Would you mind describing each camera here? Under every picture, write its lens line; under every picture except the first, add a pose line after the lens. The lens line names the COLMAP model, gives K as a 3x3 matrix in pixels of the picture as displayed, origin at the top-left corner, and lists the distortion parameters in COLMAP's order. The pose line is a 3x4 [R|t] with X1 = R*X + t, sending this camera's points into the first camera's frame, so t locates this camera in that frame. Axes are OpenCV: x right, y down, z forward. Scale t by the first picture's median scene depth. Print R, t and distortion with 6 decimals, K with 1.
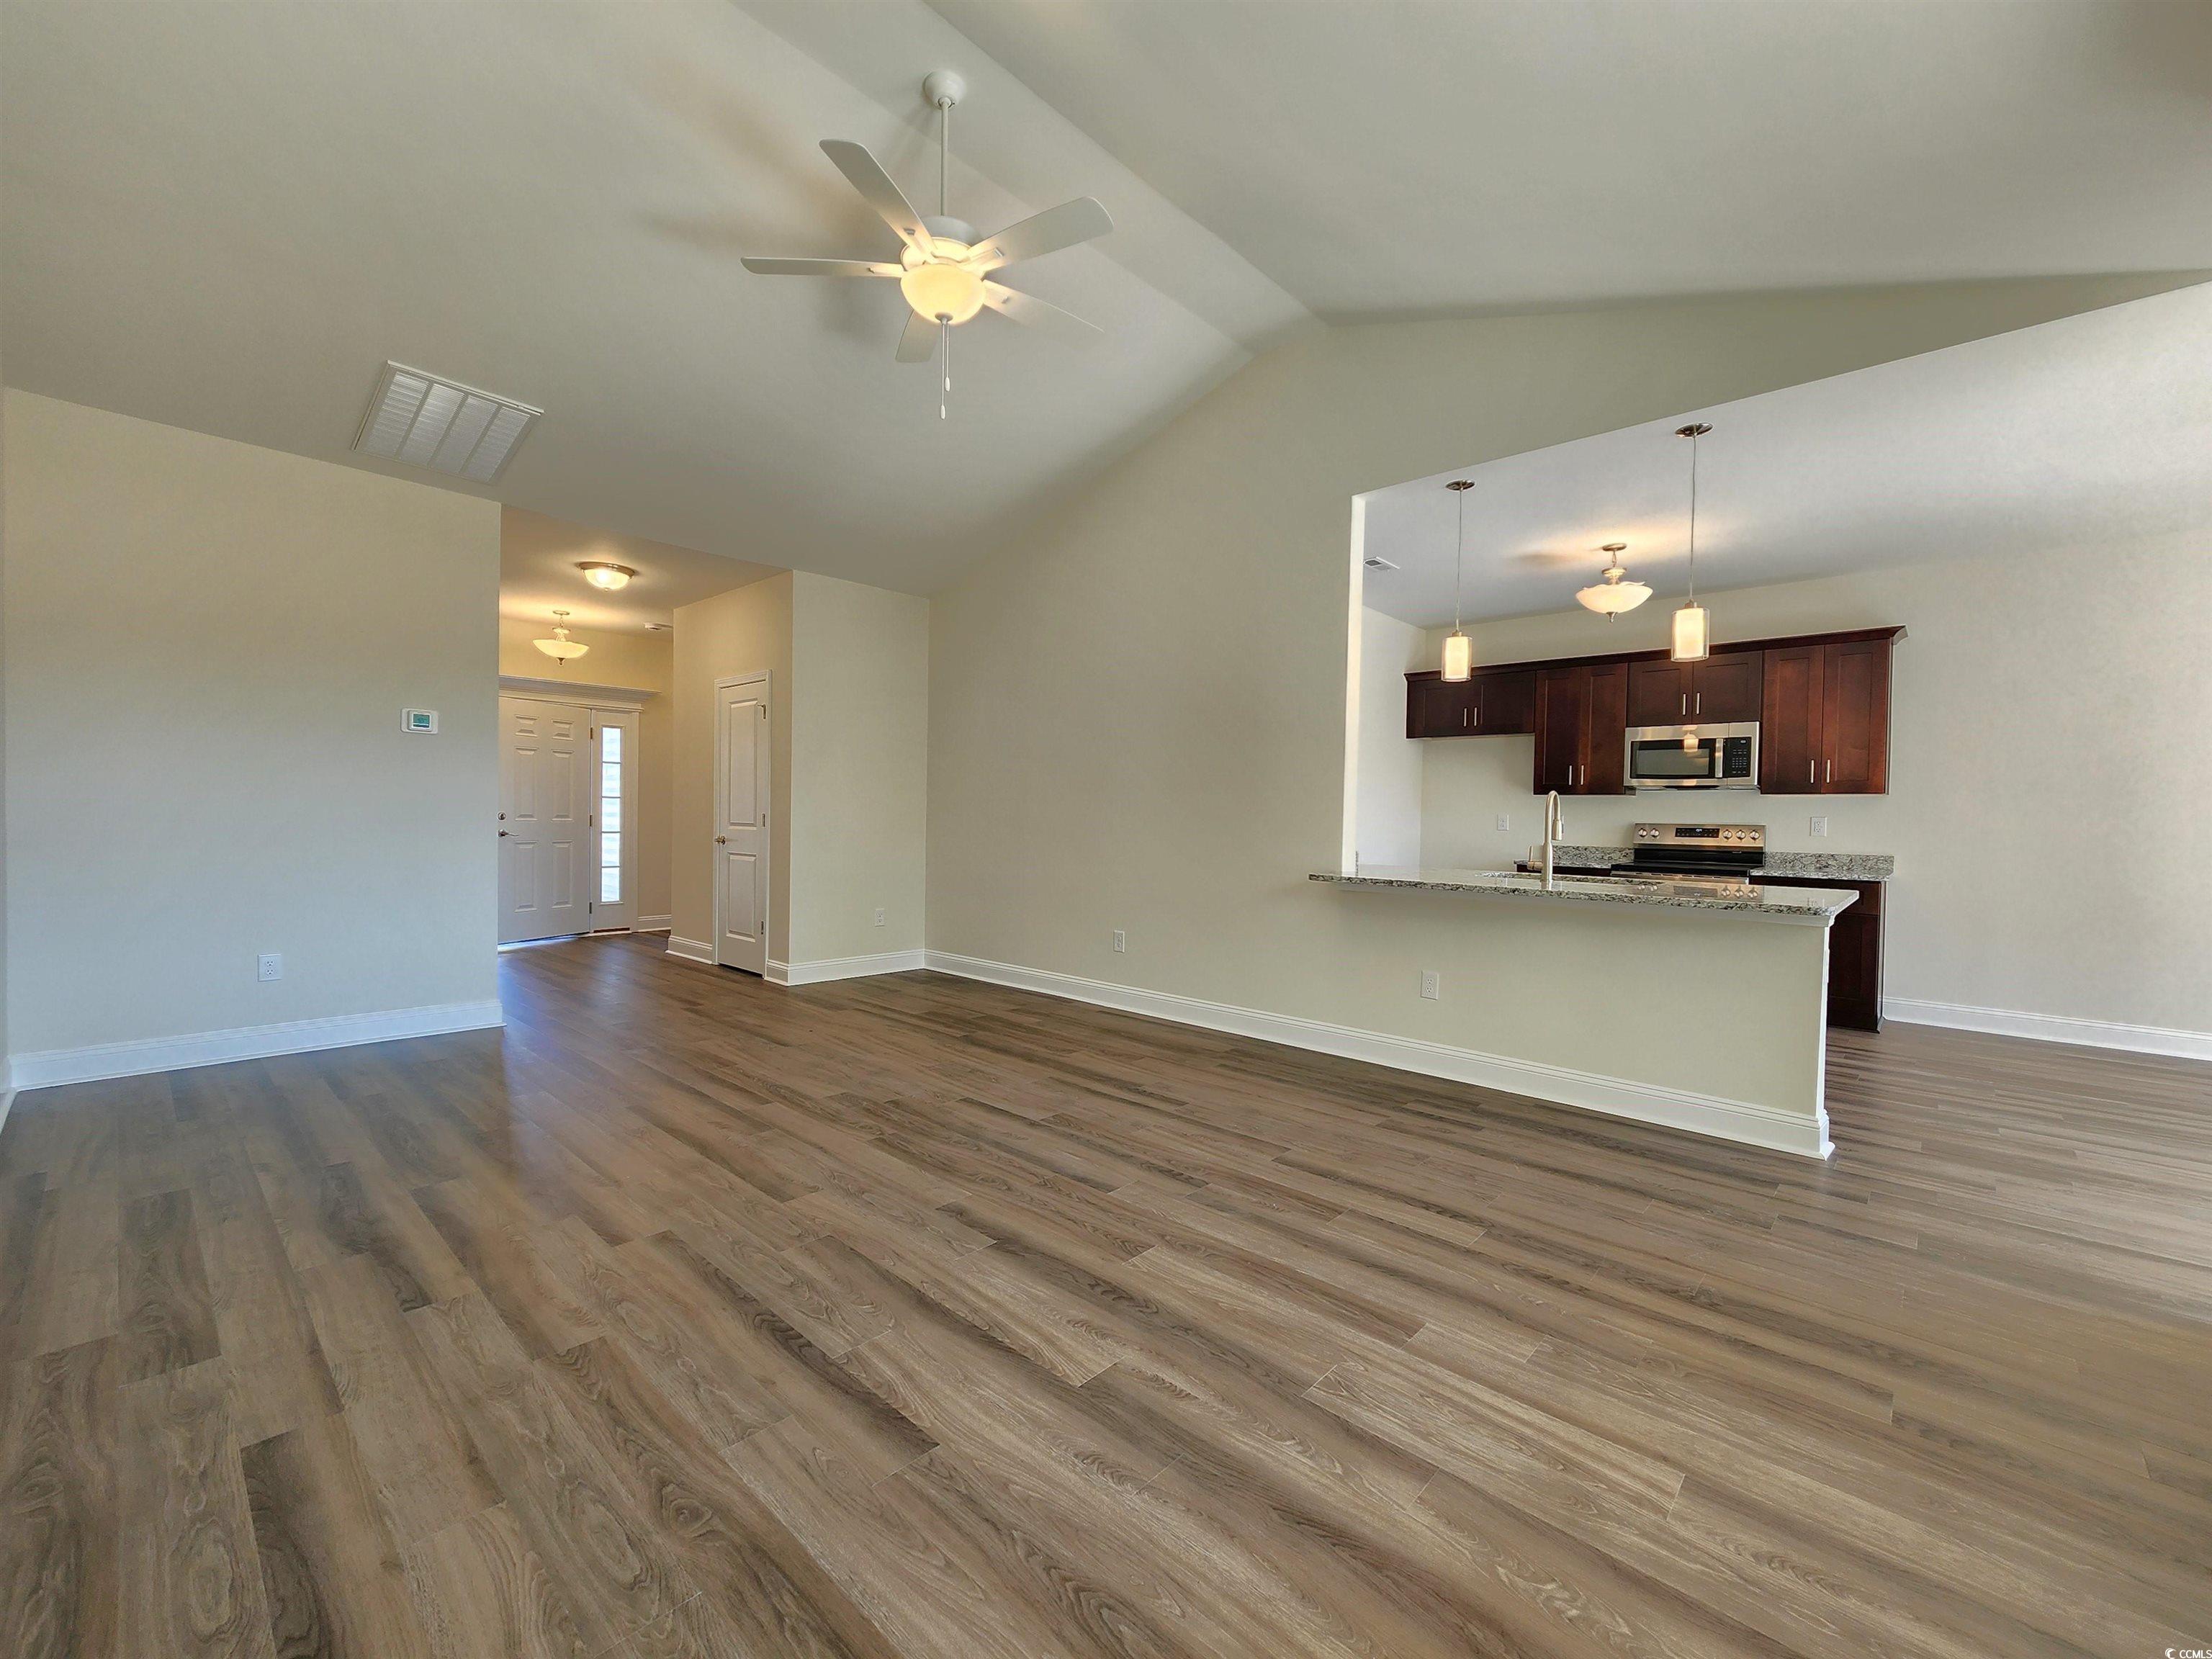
lens RADIAL K [[913.4, 0, 1119.6], [0, 913.4, 835.6], [0, 0, 1]] dist [0.003500, 0.000119]
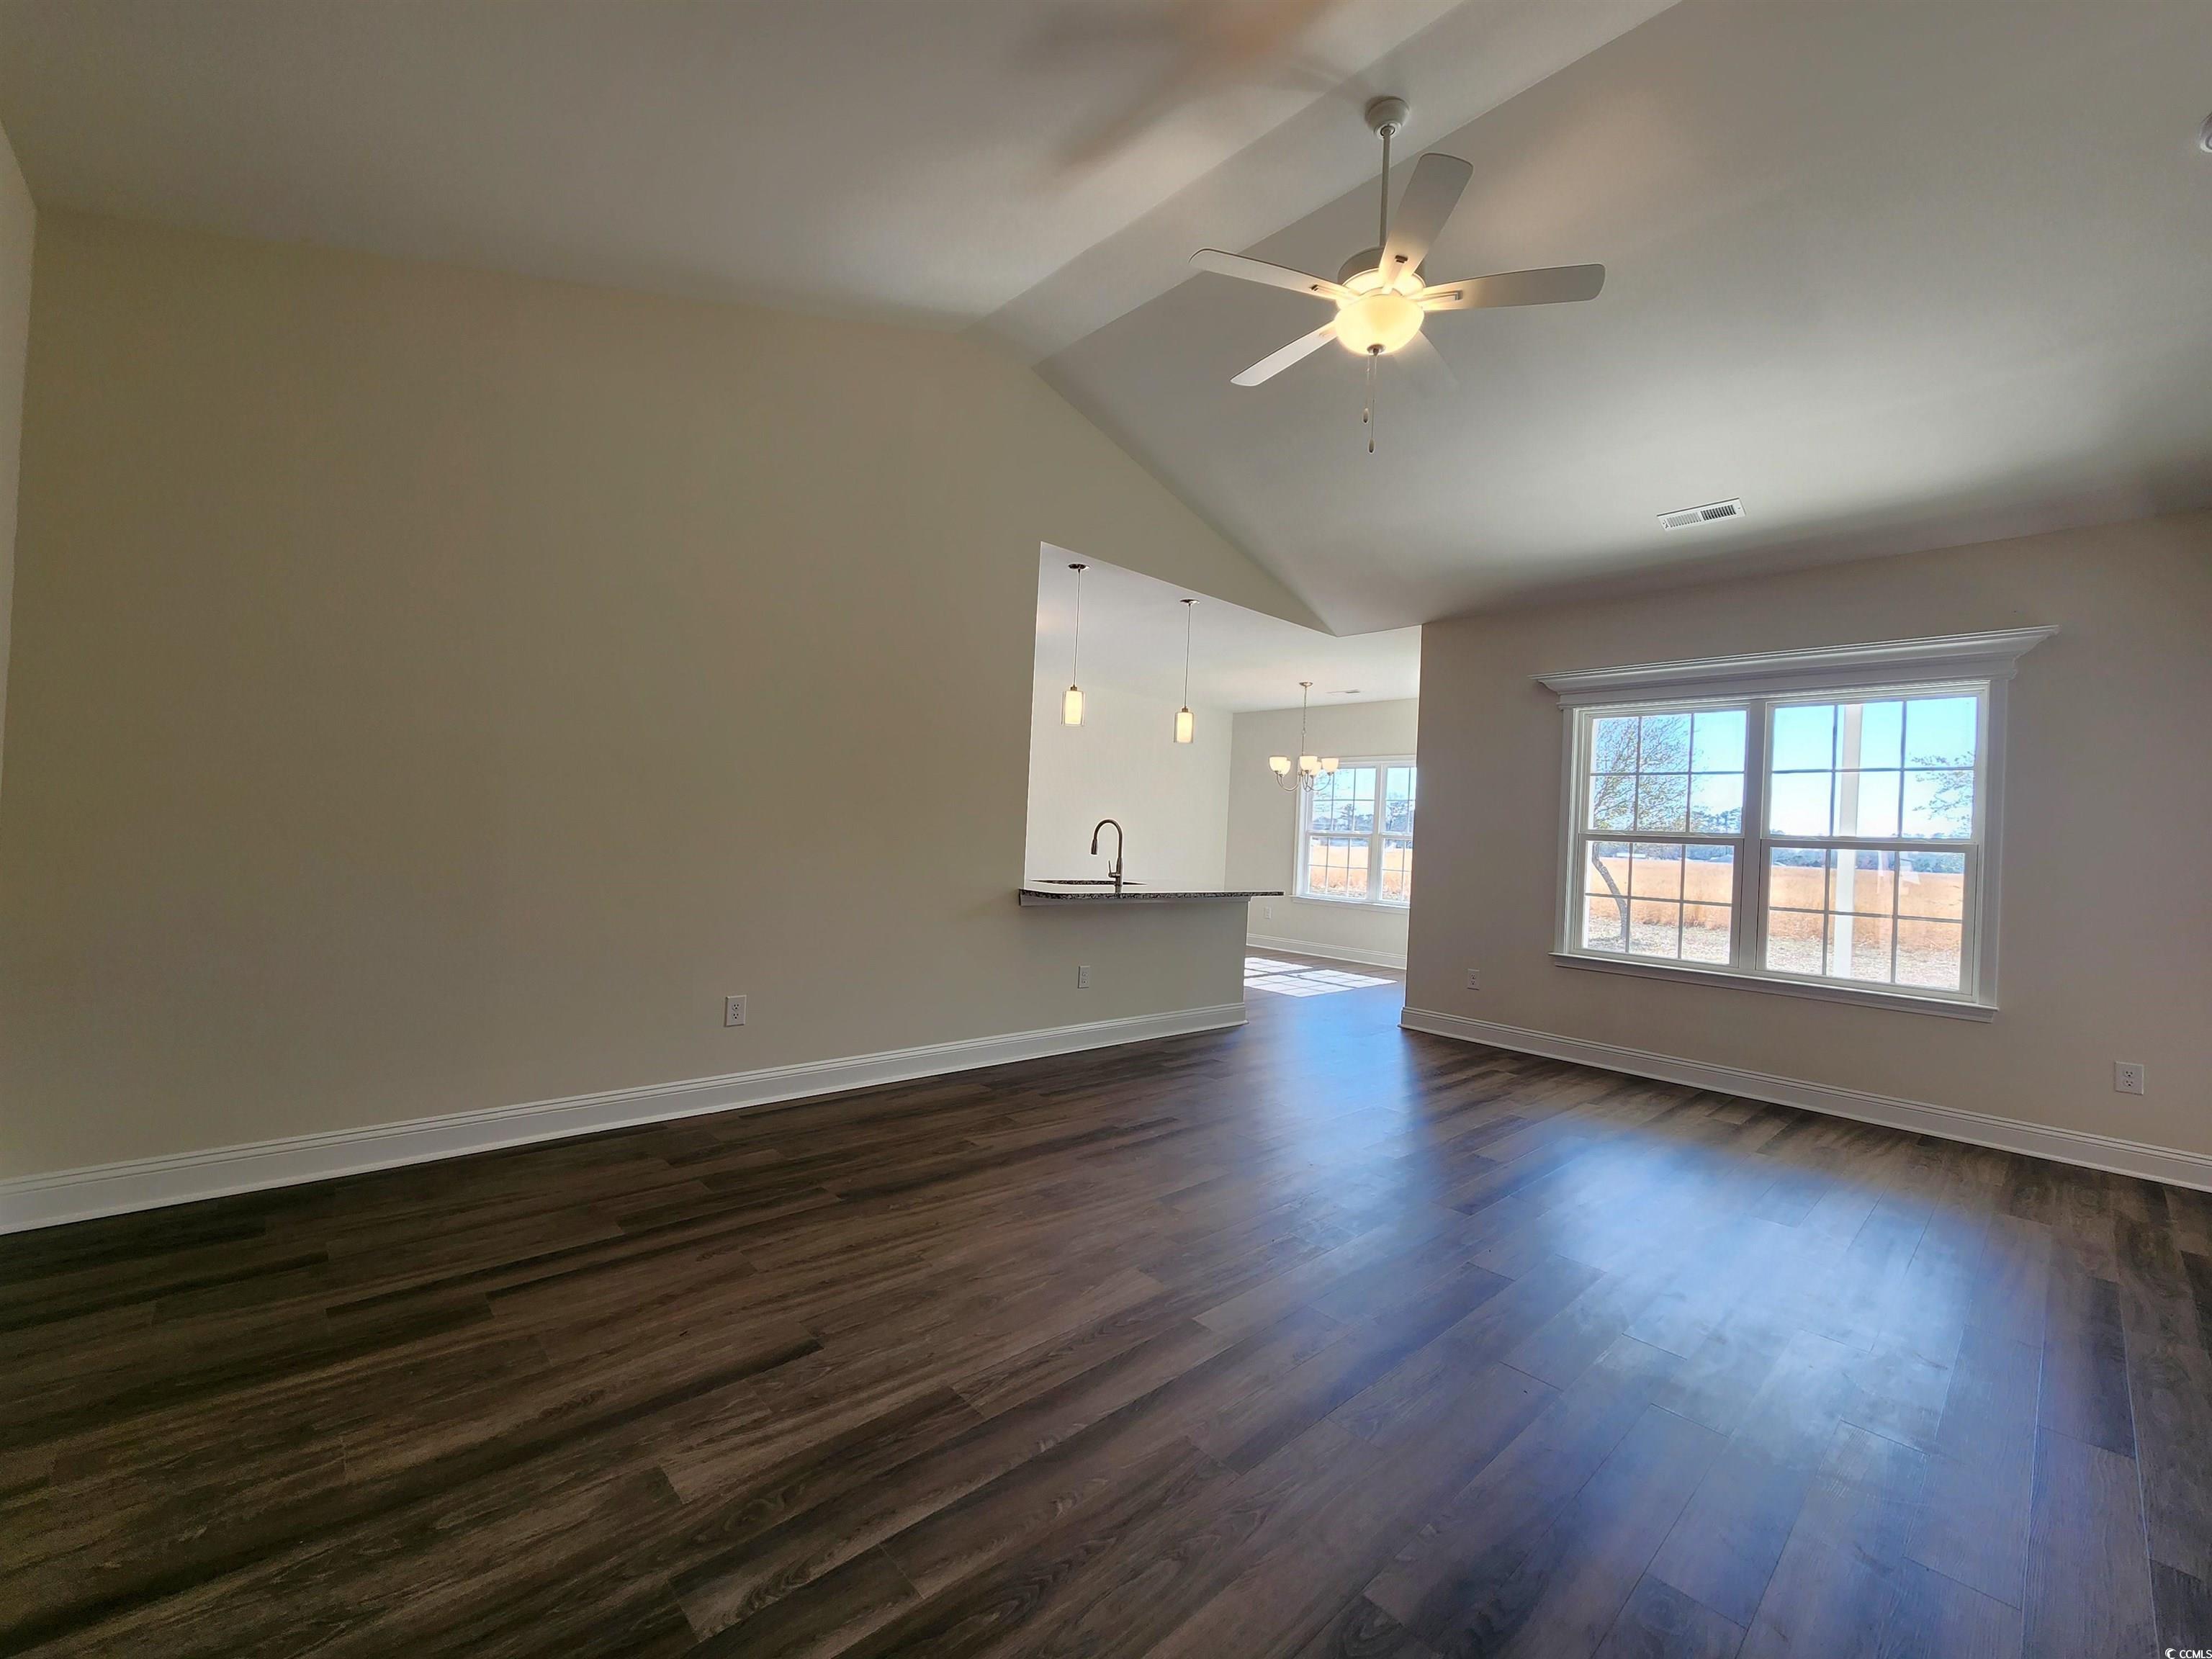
lens RADIAL K [[902.8, 0, 1118.0], [0, 902.8, 827.3], [0, 0, 1]] dist [0.002980, 0.000936]
pose [[0.072490, -0.002393, 0.997366, -0.663440], [-0.022117, 0.999747, 0.004006, -0.032578], [-0.997124, -0.022349, 0.072419, 0.669256]]
